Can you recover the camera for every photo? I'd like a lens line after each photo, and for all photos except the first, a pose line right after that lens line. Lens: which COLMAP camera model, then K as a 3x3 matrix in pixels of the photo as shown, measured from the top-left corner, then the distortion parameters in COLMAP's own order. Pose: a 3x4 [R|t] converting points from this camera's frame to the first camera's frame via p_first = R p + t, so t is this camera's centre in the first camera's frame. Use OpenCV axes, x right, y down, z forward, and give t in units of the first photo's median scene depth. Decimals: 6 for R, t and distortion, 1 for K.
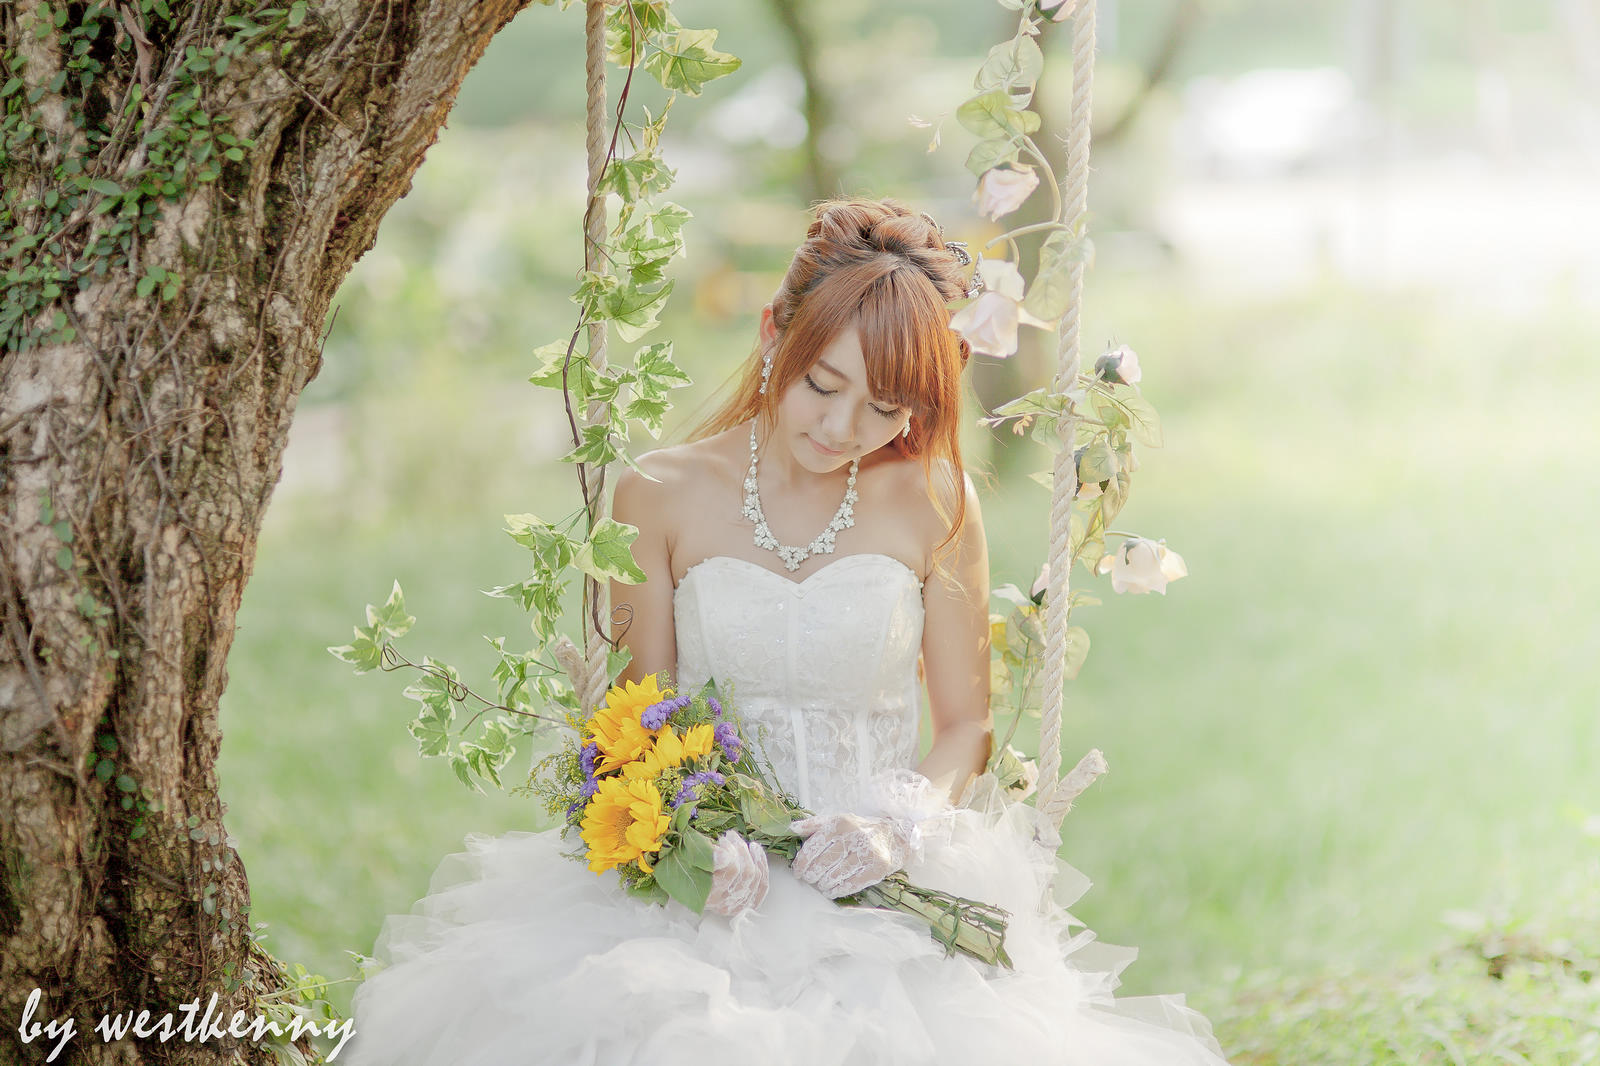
lens RADIAL K [[3768.2, 0, 853.6], [0, 3768.2, 532.9], [0, 0, 1]] dist [0.028205, -0.855890]
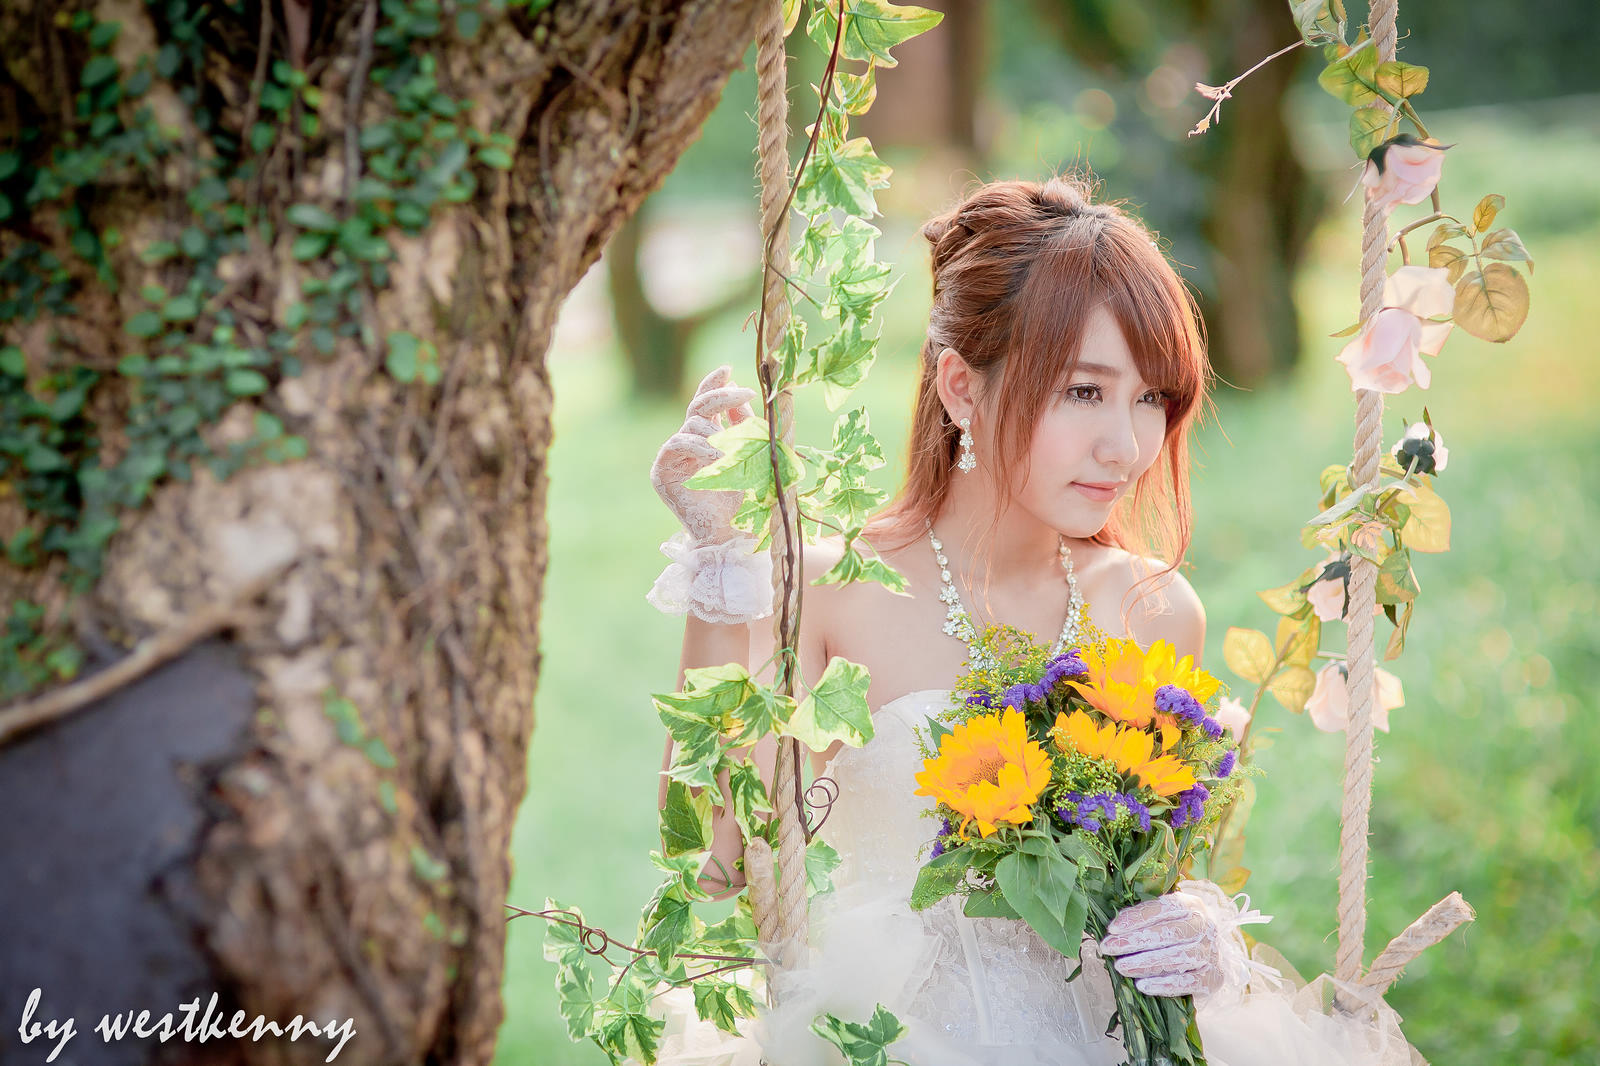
lens RADIAL K [[3910.9, 0, 806.0], [0, 3910.9, 505.6], [0, 0, 1]] dist [0.003902, -0.611512]
pose [[0.901675, -0.079188, 0.425102, -0.407048], [0.094472, 0.995415, -0.014957, -0.024396], [-0.421968, 0.053646, 0.905022, 0.358248]]
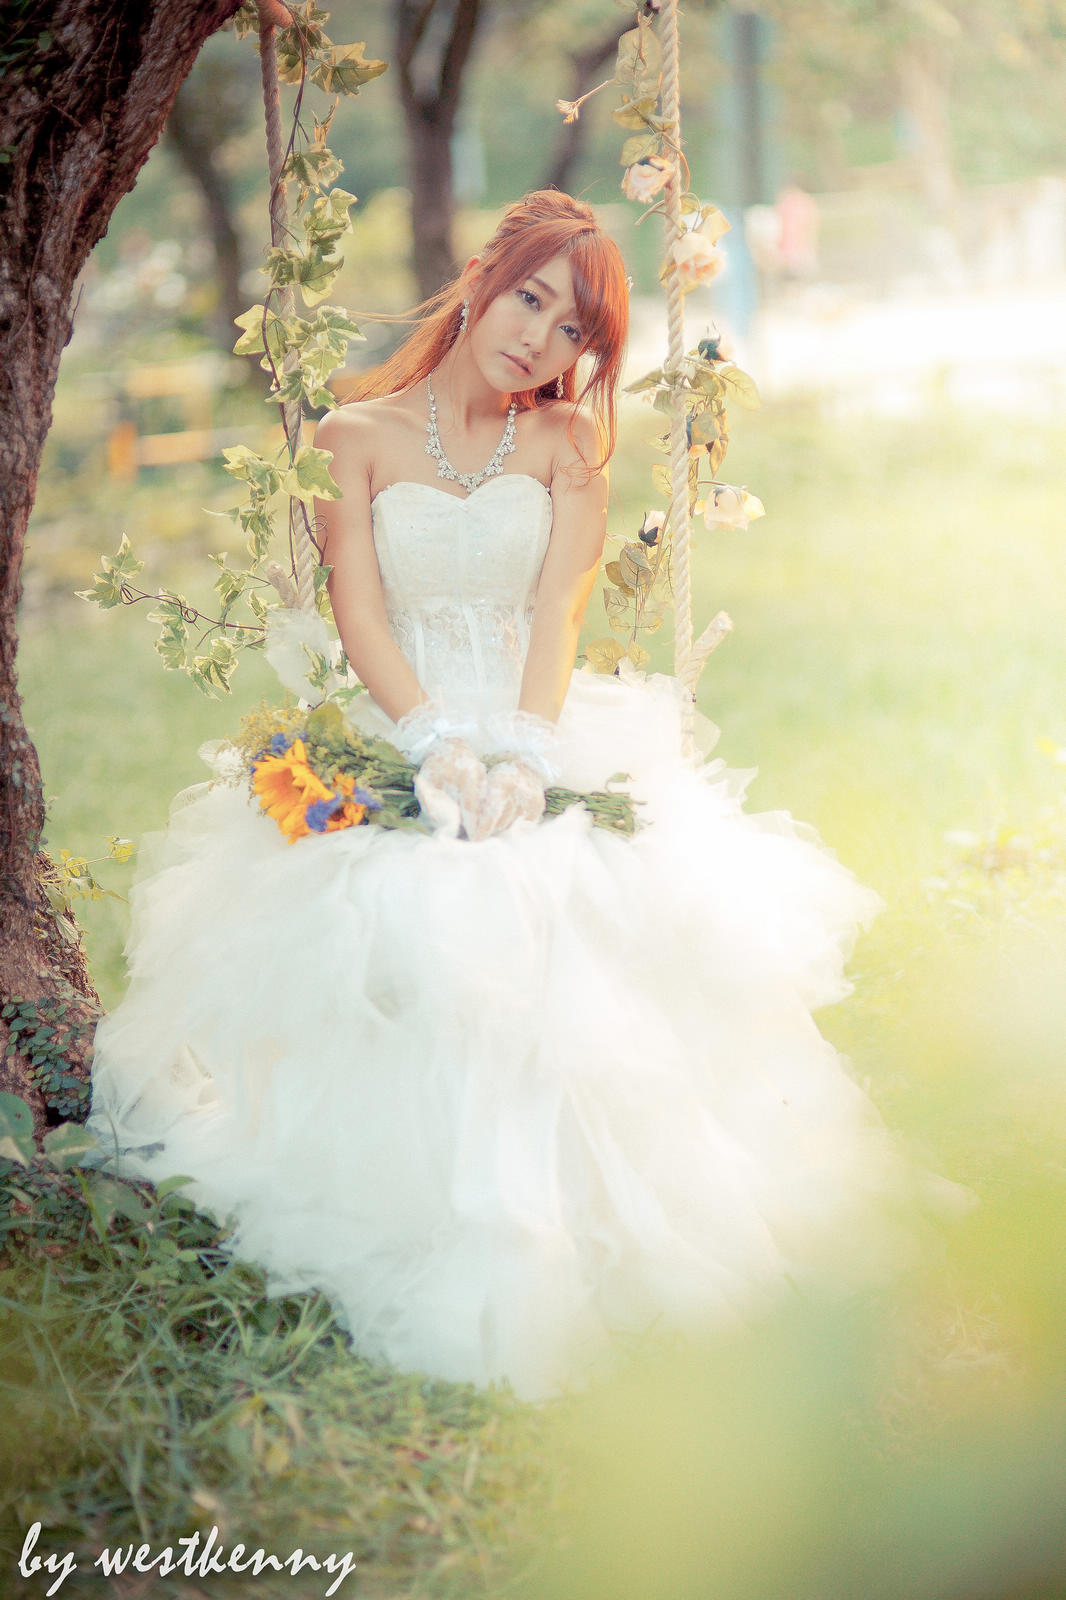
lens RADIAL K [[3910.9, 0, 533.0], [0, 3910.9, 800.0], [0, 0, 1]] dist [0.003902, -0.611512]
pose [[0.994537, -0.074765, 0.072840, -0.099591], [0.073266, 0.997046, 0.023041, 0.090905], [-0.074348, -0.017579, 0.997077, -0.286275]]
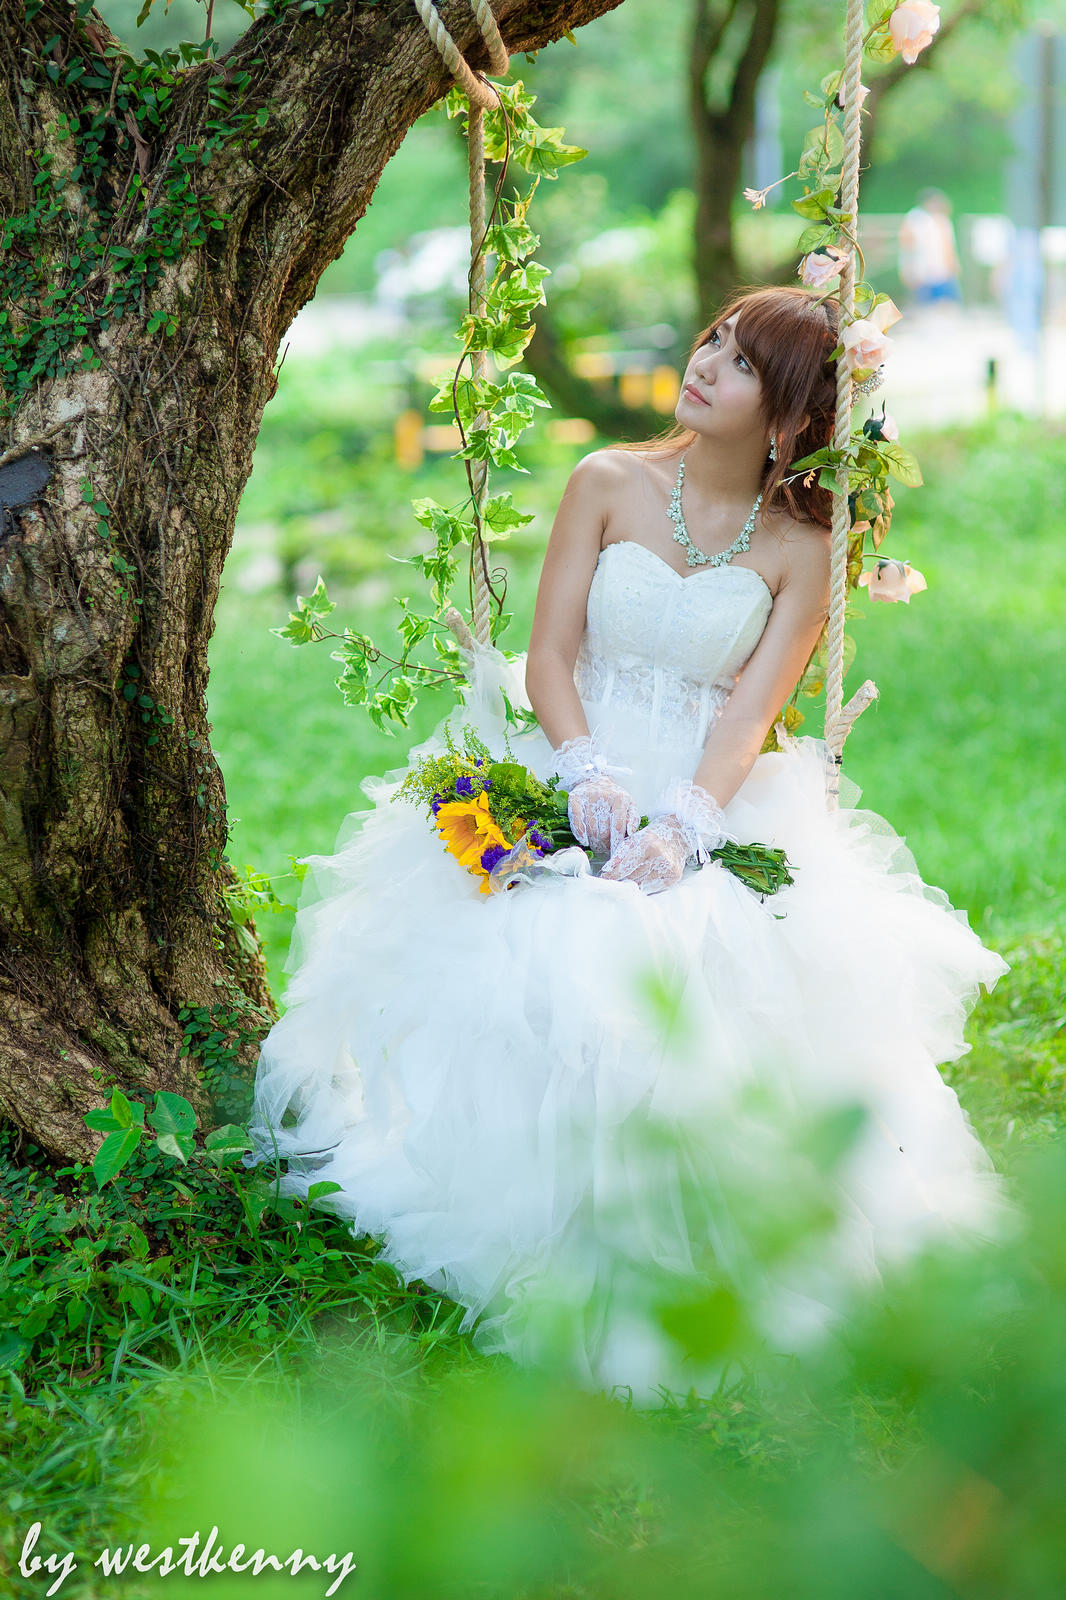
lens RADIAL K [[3910.9, 0, 533.0], [0, 3910.9, 800.0], [0, 0, 1]] dist [0.003902, -0.611512]
pose [[0.999832, -0.018336, -0.000142, -0.056417], [0.018335, 0.999542, 0.024082, 0.069513], [-0.000300, -0.024081, 0.999710, -0.373081]]
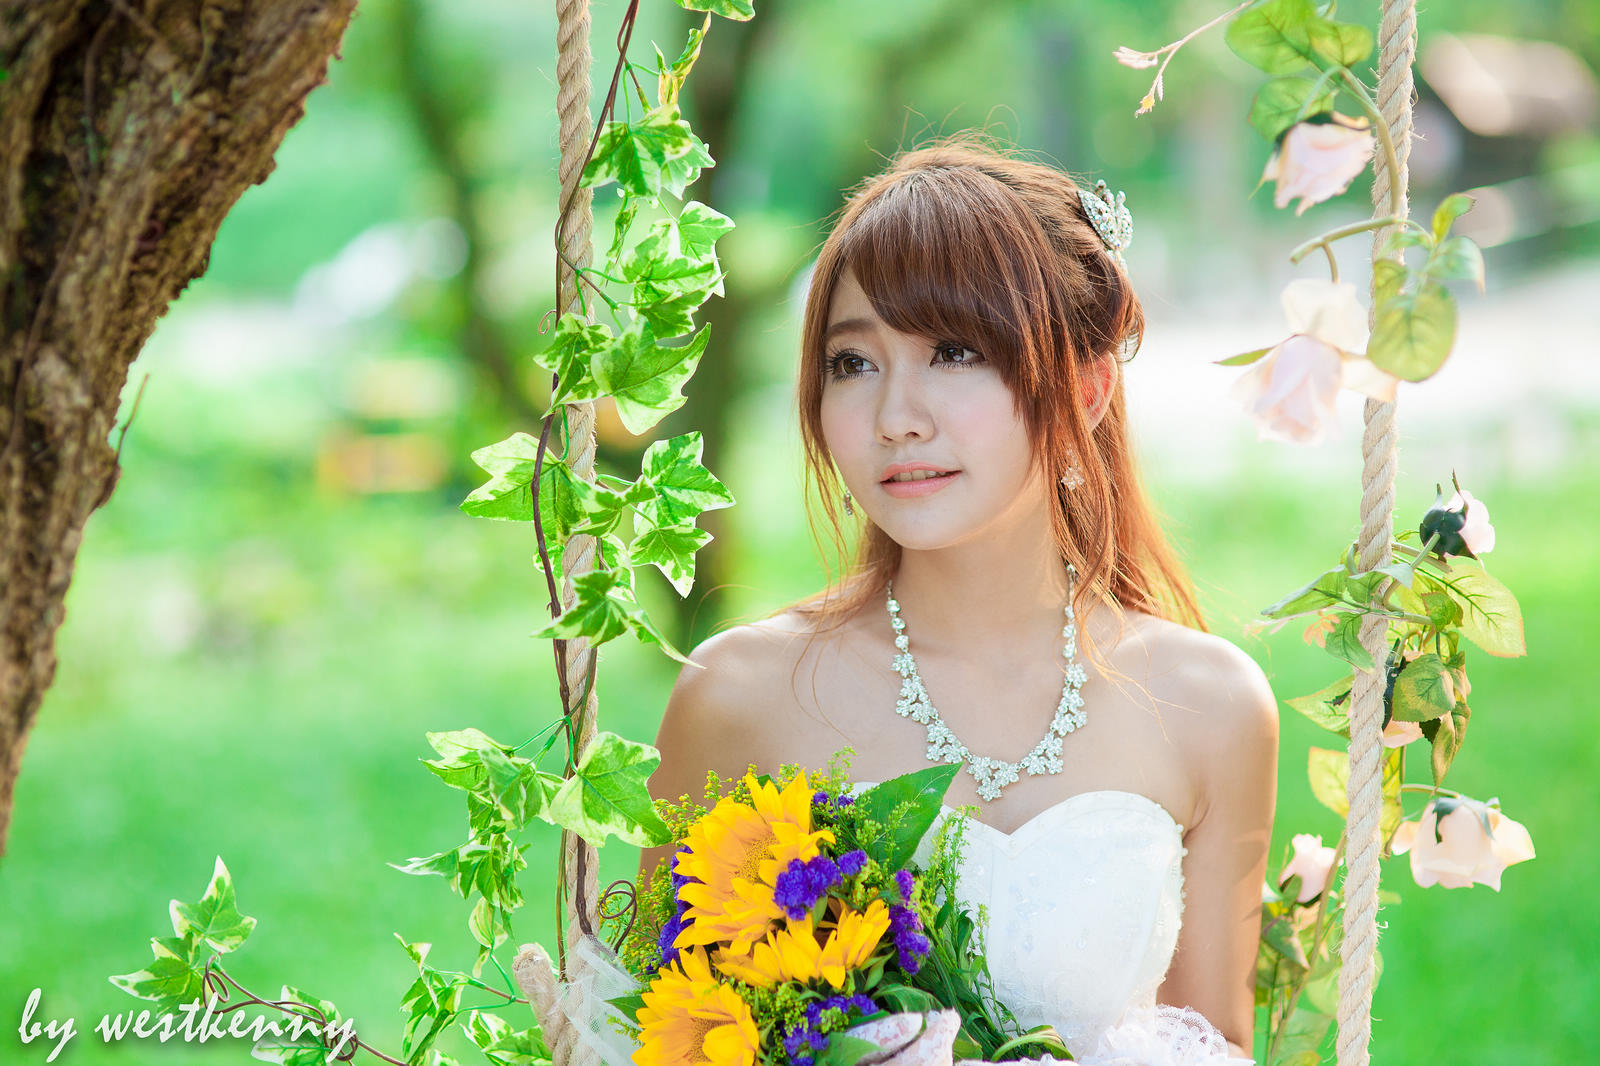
lens RADIAL K [[3853.3, 0, 800.0], [0, 3853.3, 533.0], [0, 0, 1]] dist [-0.039309, -0.055685]
pose [[0.996456, -0.015440, 0.082690, -0.089933], [0.019489, 0.998639, -0.048385, -0.006591], [-0.081830, 0.049825, 0.995400, 0.429014]]
